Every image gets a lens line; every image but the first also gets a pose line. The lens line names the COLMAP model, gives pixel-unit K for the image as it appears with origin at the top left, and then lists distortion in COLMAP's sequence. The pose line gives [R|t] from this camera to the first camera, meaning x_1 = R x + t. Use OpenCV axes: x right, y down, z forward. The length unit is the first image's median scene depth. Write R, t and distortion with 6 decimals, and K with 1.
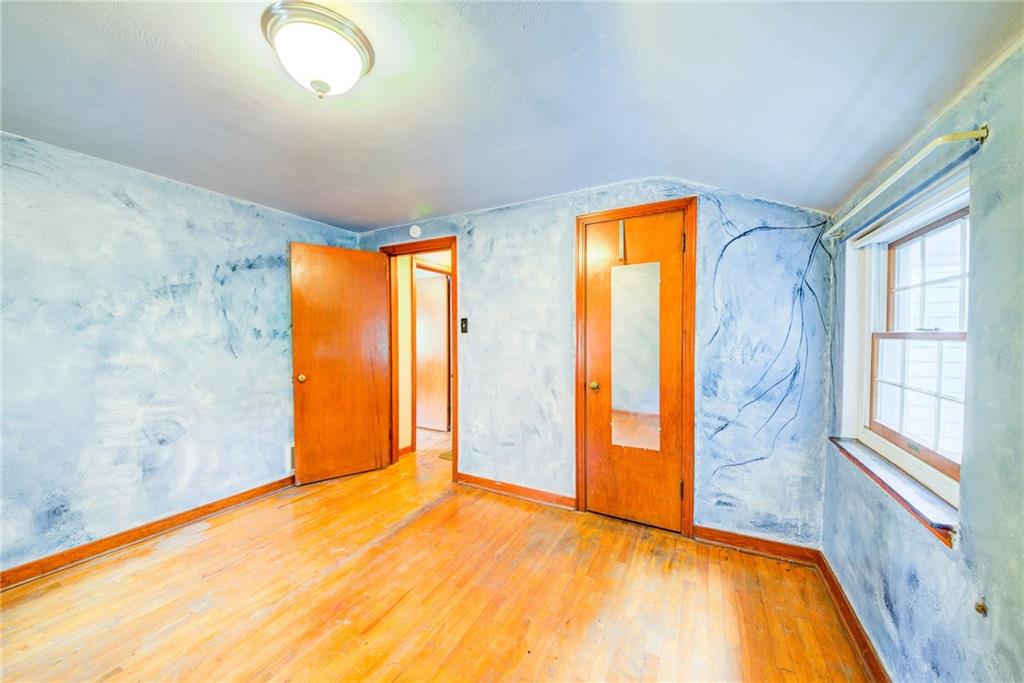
lens RADIAL K [[357.8, 0, 513.5], [0, 357.8, 340.7], [0, 0, 1]] dist [0.004076, -0.004986]
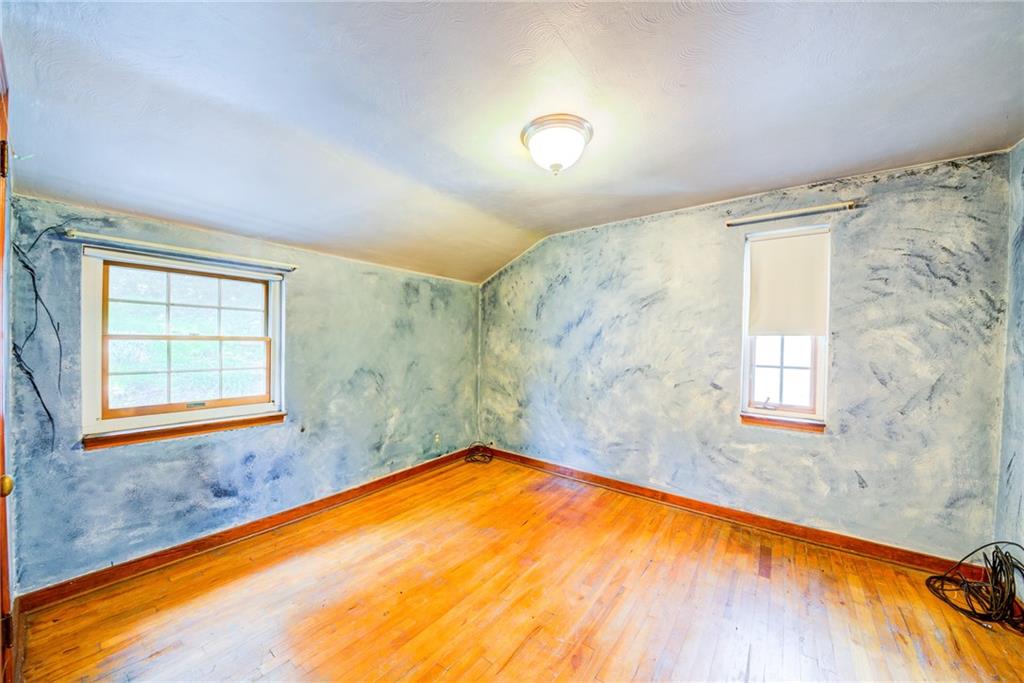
lens RADIAL K [[357.8, 0, 512.8], [0, 357.8, 343.3], [0, 0, 1]] dist [0.004076, -0.004986]
pose [[-0.985301, -0.008838, 0.170597, -0.529493], [-0.004418, 0.999645, 0.026275, -0.033798], [-0.170769, 0.025135, -0.984991, 2.072841]]
